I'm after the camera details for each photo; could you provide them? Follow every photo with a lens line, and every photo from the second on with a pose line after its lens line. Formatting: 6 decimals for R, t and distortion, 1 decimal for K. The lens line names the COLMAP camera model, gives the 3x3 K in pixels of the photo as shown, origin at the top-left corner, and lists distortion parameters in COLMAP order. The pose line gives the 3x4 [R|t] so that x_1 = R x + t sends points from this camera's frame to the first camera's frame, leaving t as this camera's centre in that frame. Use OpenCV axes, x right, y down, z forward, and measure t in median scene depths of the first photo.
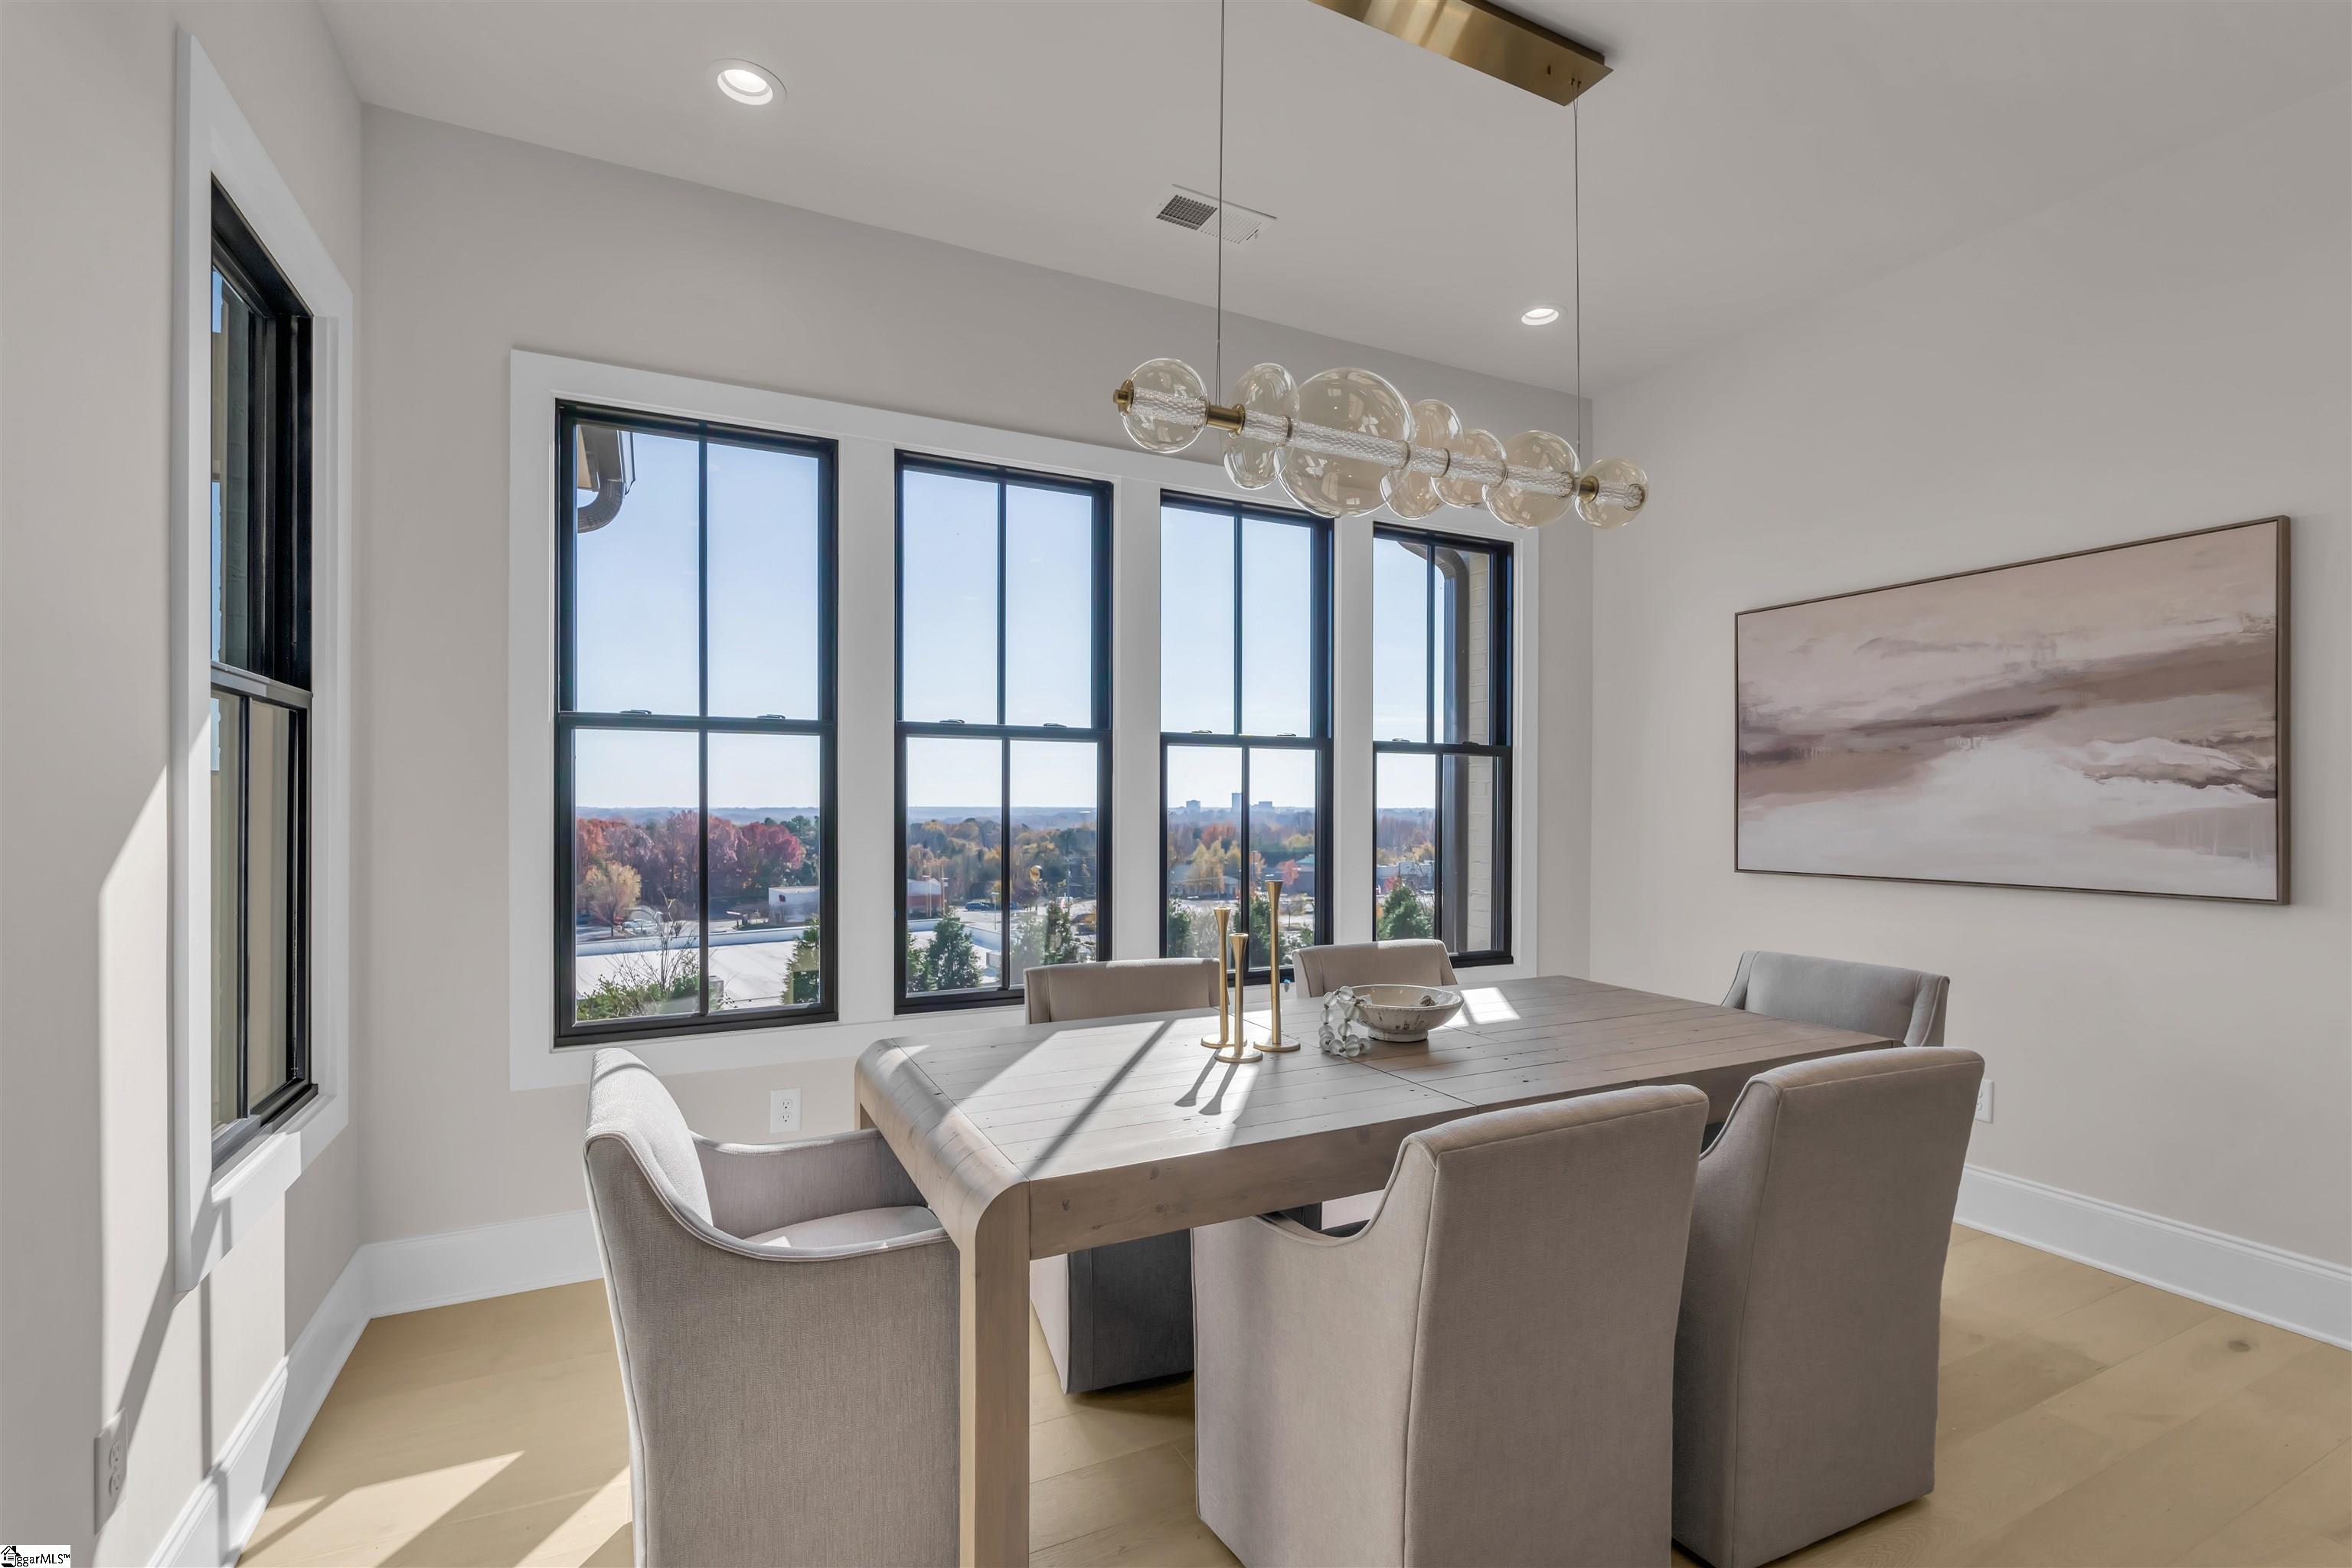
lens RADIAL K [[1035.7, 0, 1190.1], [0, 1035.7, 807.7], [0, 0, 1]] dist [-0.000034, 0.000097]
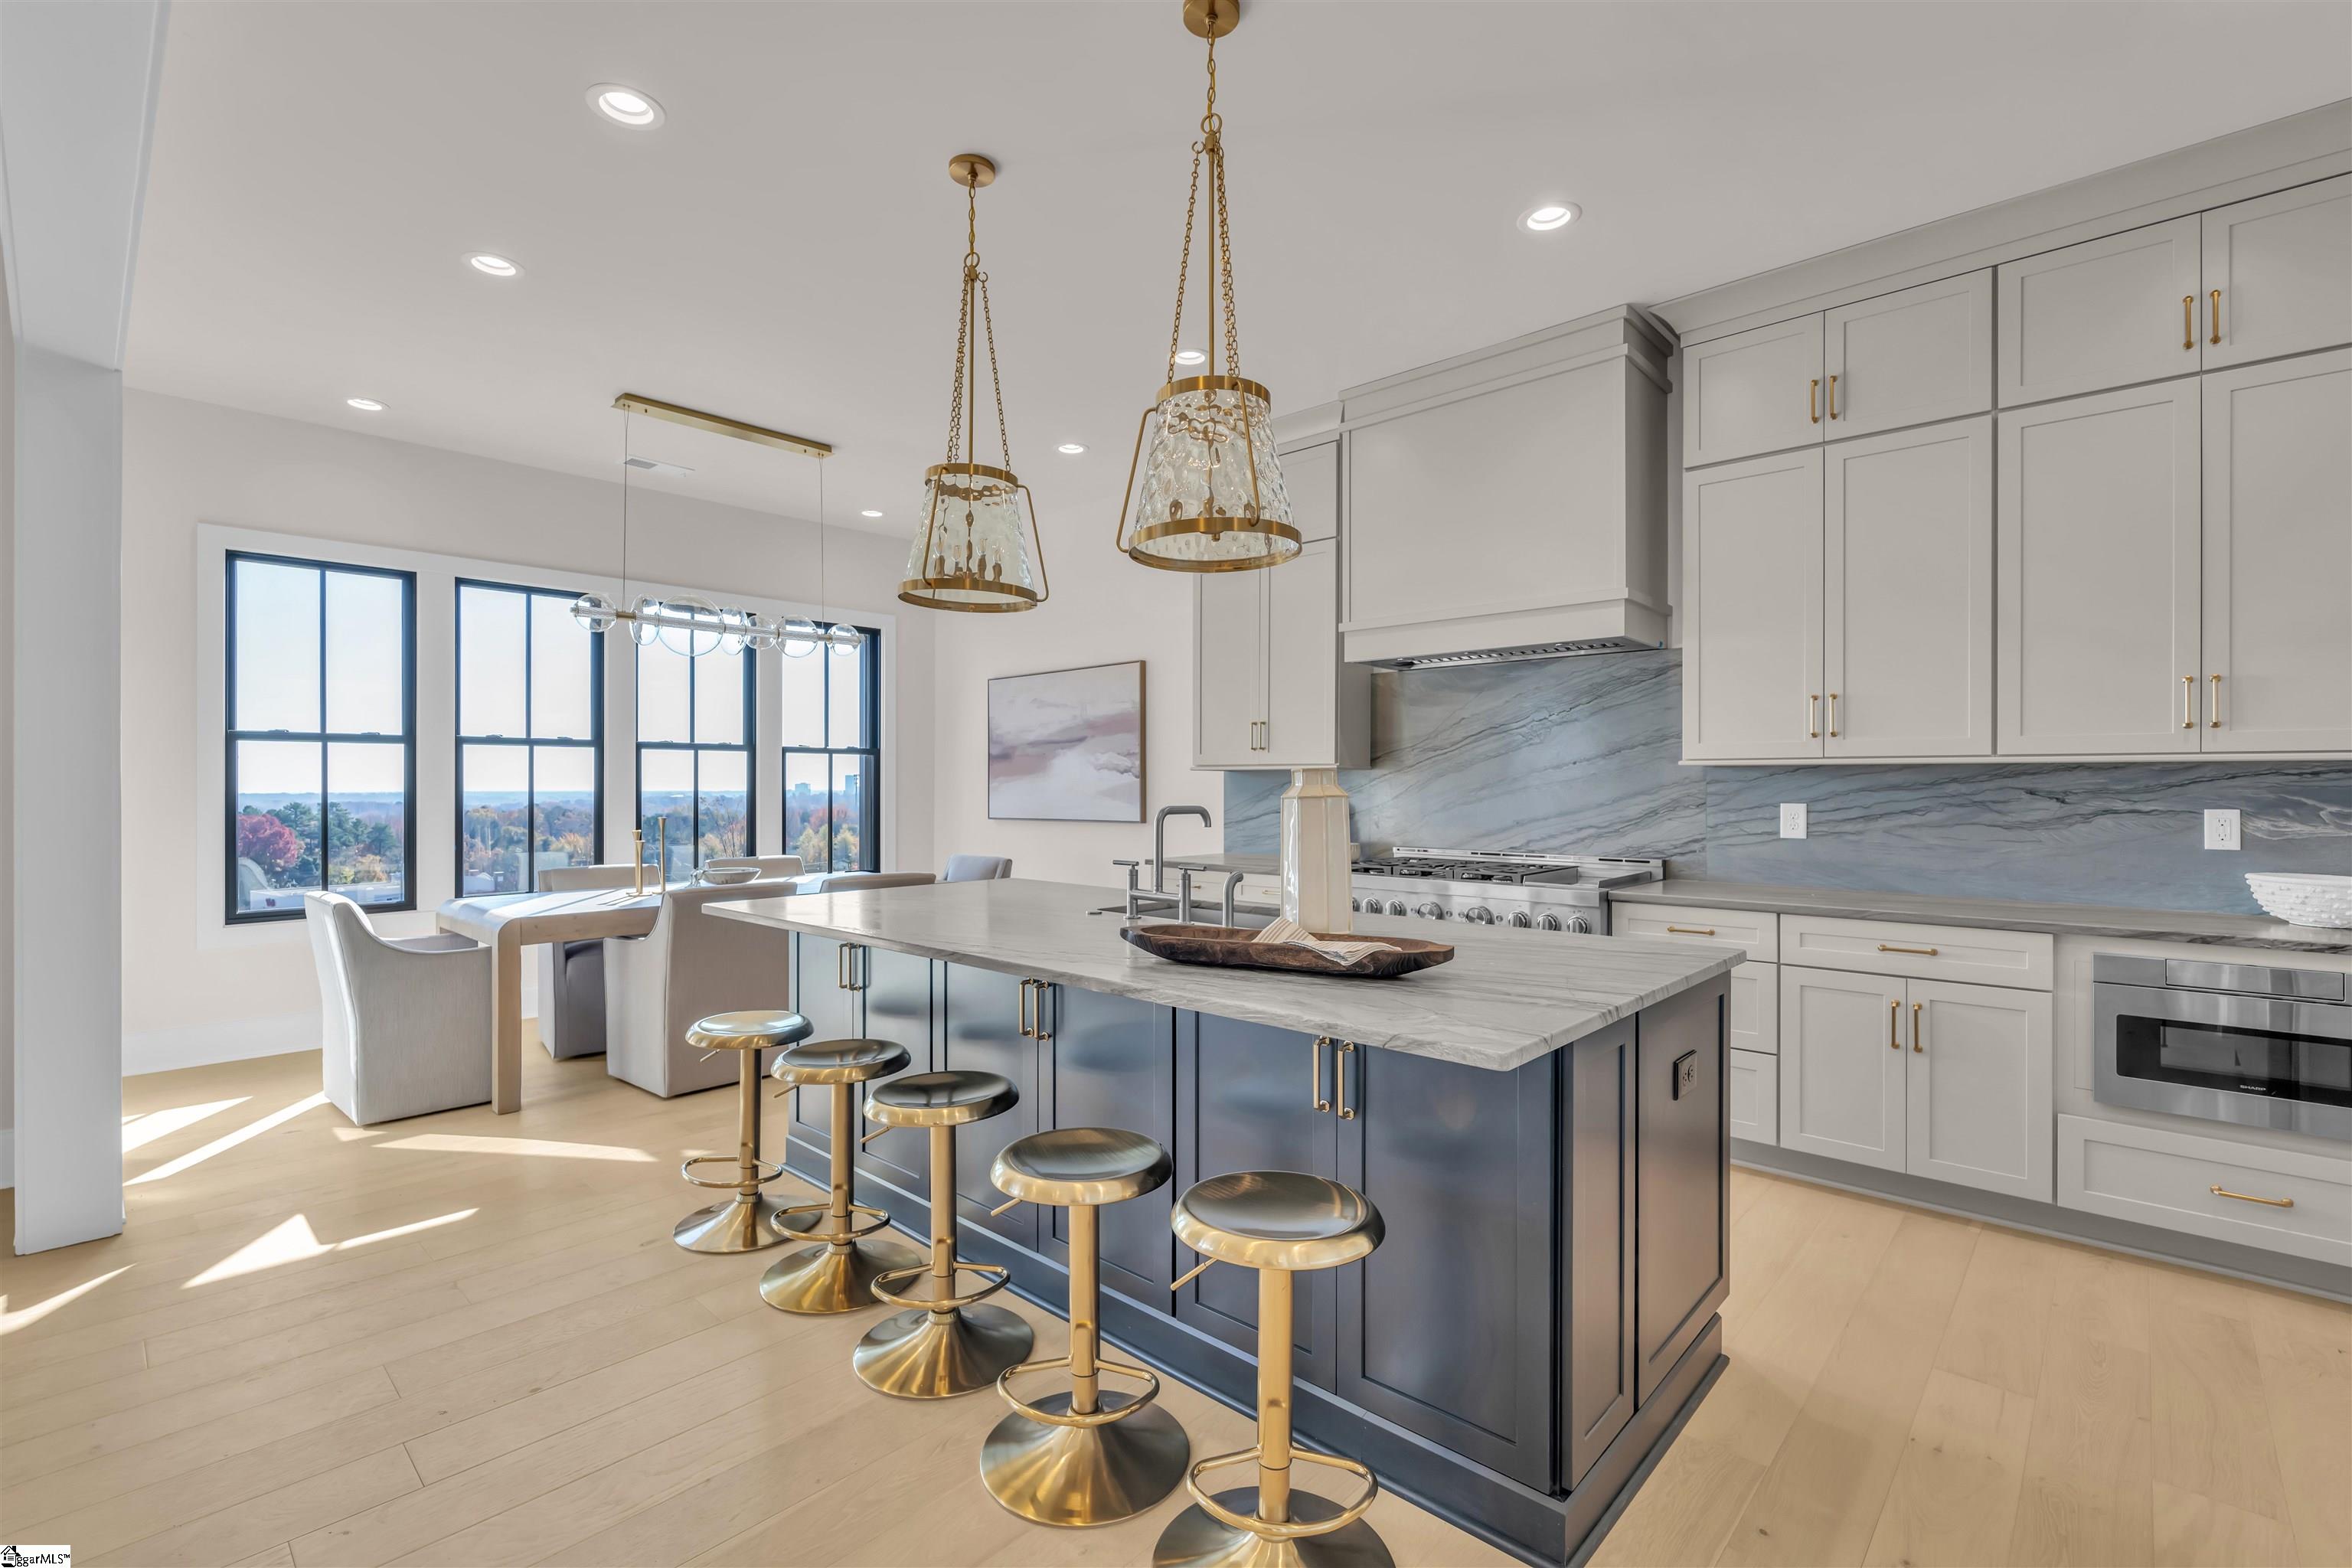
lens RADIAL K [[1035.7, 0, 1176.5], [0, 1035.7, 775.5], [0, 0, 1]] dist [-0.000034, 0.000097]
pose [[0.940672, -0.001683, 0.339313, 0.286620], [0.006157, 0.999908, -0.012109, 0.011642], [-0.339261, 0.013480, 0.940596, -1.135821]]
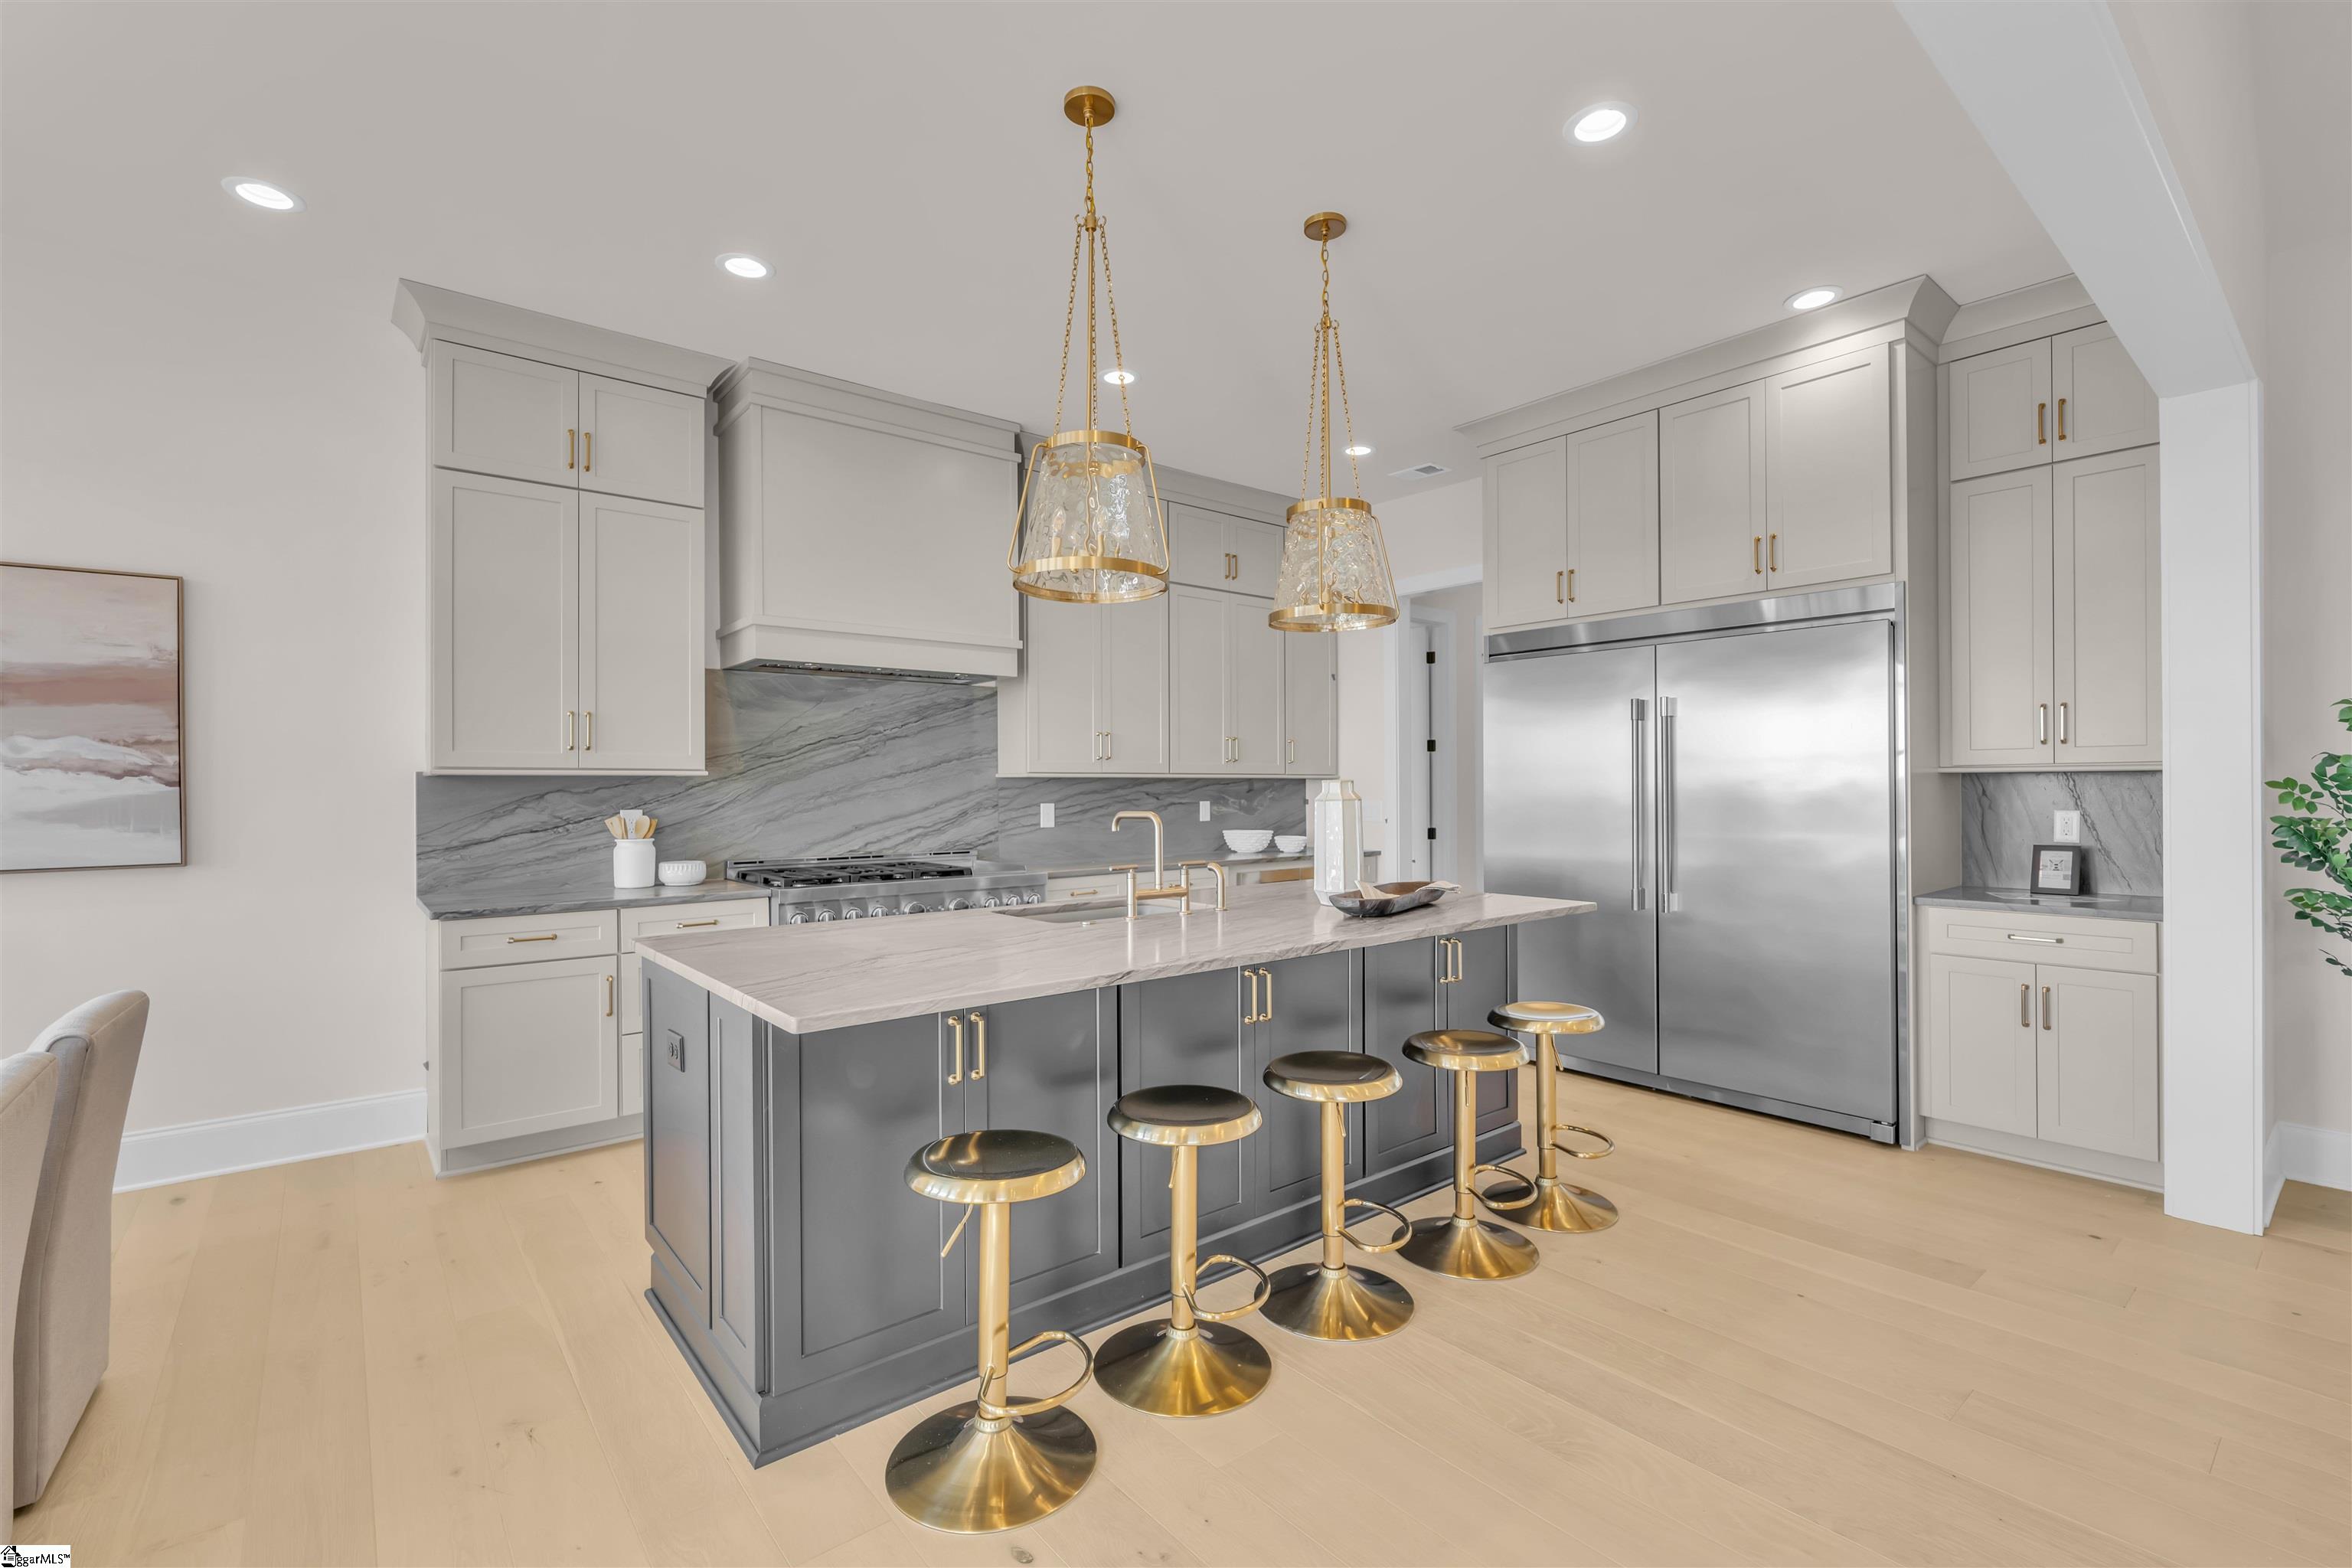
lens RADIAL K [[1035.7, 0, 1176.3], [0, 1035.7, 780.8], [0, 0, 1]] dist [-0.000034, 0.000097]
pose [[-0.205748, -0.006203, 0.978585, -0.466976], [0.004313, 0.999964, 0.007245, -0.019102], [-0.978596, 0.005711, -0.205714, 0.014805]]
